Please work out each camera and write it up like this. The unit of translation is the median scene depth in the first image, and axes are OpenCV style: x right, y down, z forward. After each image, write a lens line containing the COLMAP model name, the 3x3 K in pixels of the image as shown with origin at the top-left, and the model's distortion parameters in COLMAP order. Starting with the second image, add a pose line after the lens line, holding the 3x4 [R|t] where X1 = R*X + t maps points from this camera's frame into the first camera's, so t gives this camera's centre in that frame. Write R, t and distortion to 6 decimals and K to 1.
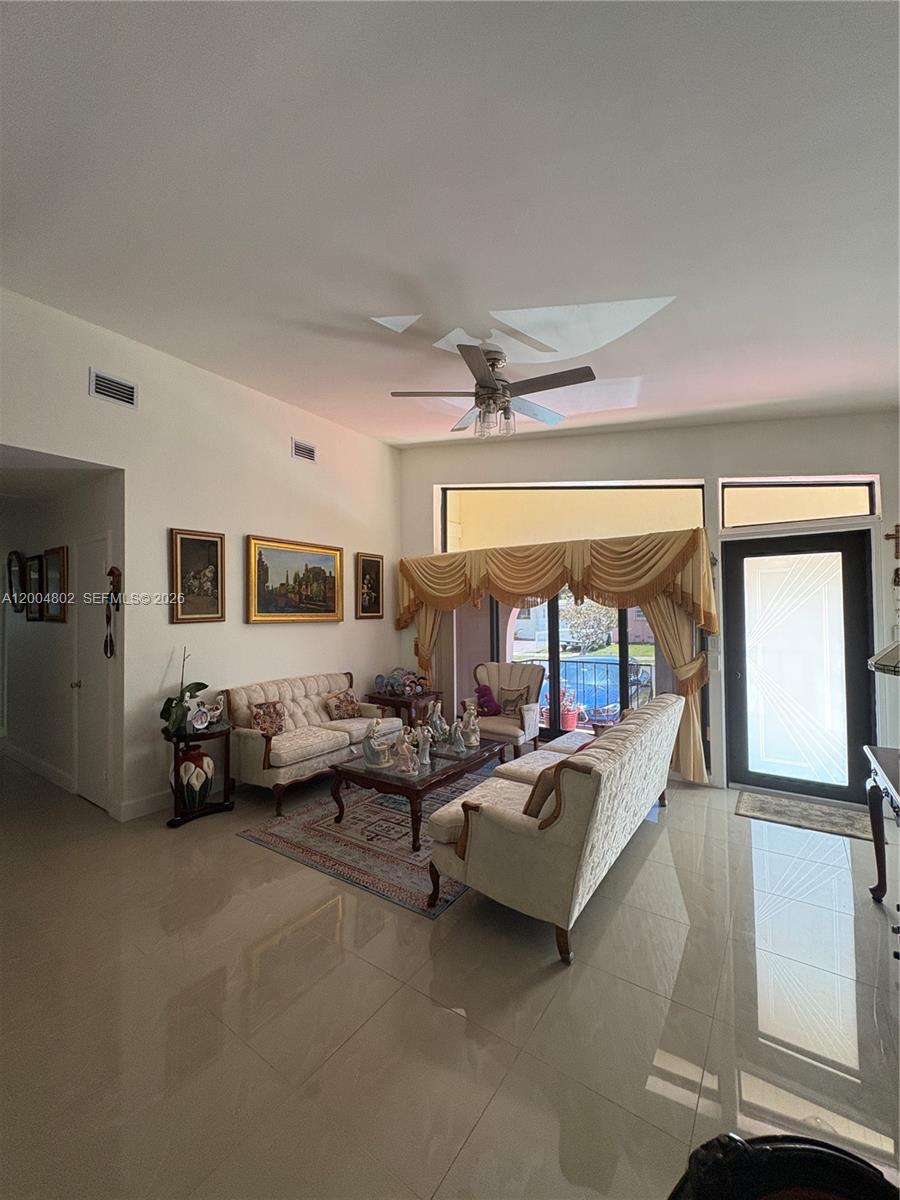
lens RADIAL K [[479.2, 0, 451.6], [0, 479.2, 602.2], [0, 0, 1]] dist [0.001579, 0.000086]
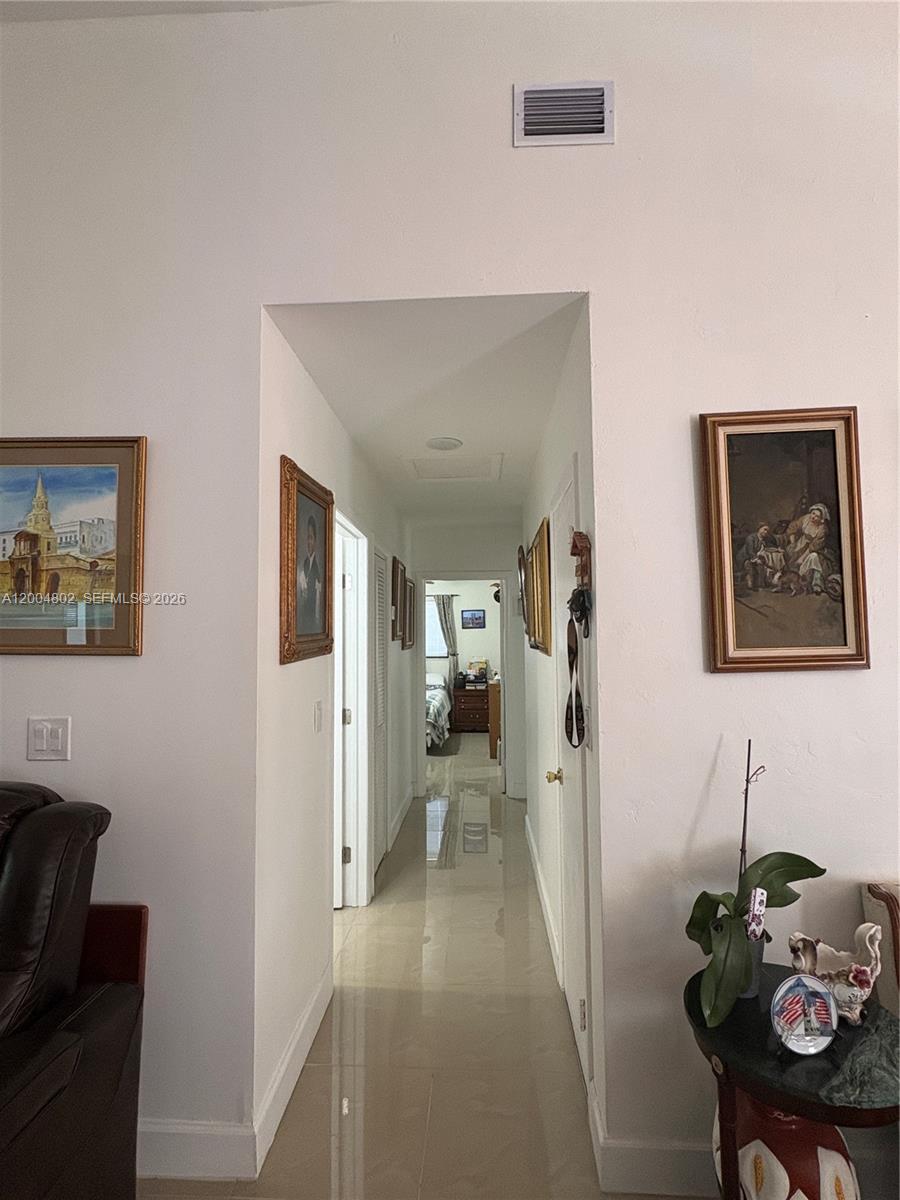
lens RADIAL K [[595.8, 0, 453.9], [0, 595.8, 596.6], [0, 0, 1]] dist [0.003352, -0.000646]
pose [[0.528662, -0.044477, -0.847667, -0.302830], [0.016467, 0.998976, -0.042146, 0.003686], [0.848673, 0.008322, 0.528853, 0.598041]]
